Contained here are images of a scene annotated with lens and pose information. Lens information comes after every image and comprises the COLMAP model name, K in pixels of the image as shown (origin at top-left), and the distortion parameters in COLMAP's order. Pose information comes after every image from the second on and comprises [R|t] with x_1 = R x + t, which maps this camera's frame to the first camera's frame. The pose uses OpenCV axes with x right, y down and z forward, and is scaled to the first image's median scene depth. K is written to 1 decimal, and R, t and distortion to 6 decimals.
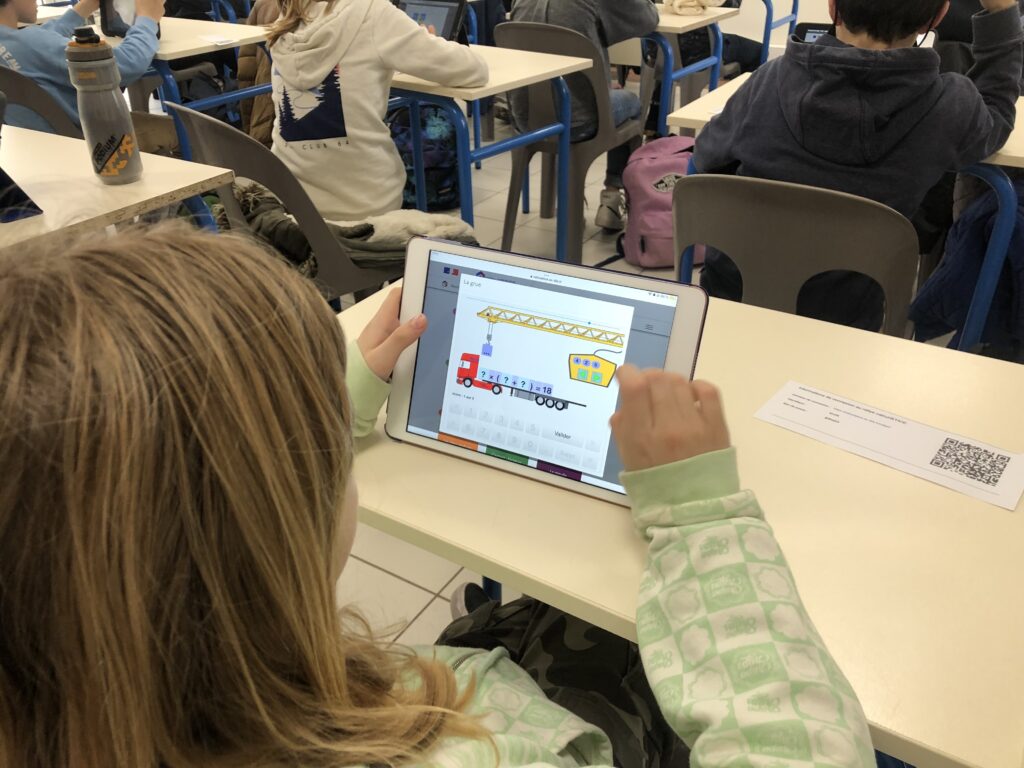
lens RADIAL K [[840.9, 0, 513.6], [0, 840.9, 388.5], [0, 0, 1]] dist [0.003258, -0.001013]
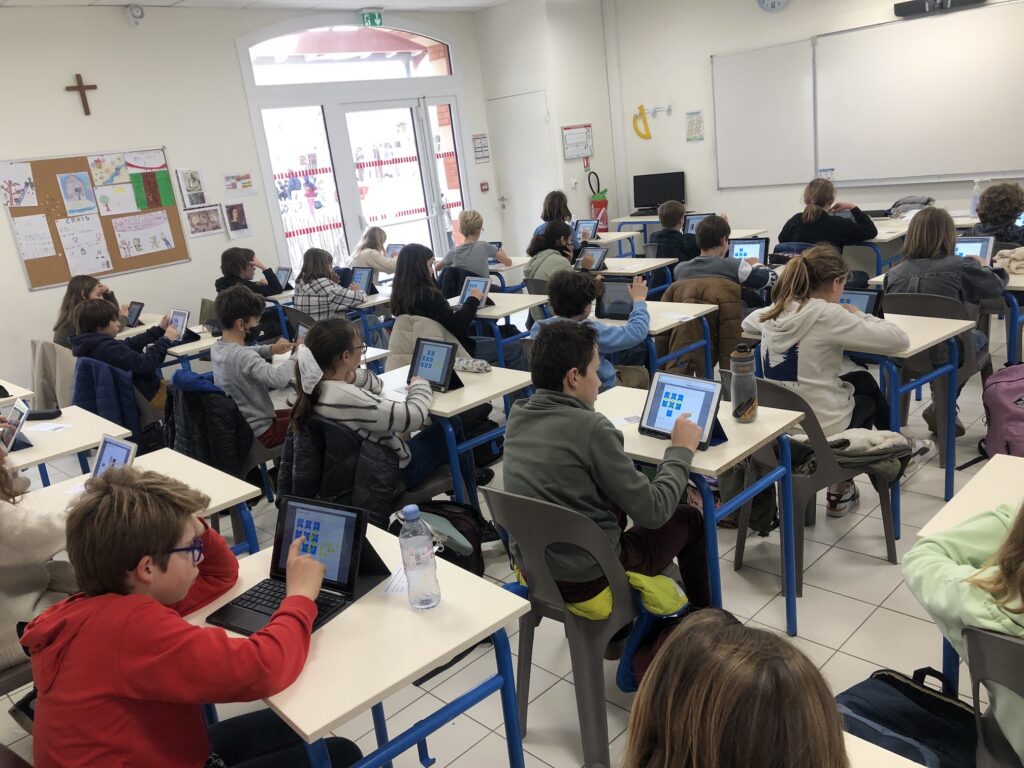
lens RADIAL K [[845.2, 0, 479.3], [0, 845.2, 382.0], [0, 0, 1]] dist [0.001715, 0.049833]
pose [[0.961262, -0.037698, -0.273046, -0.342628], [-0.029605, 0.970753, -0.238249, 0.081933], [0.274042, 0.237103, 0.932032, -0.582358]]
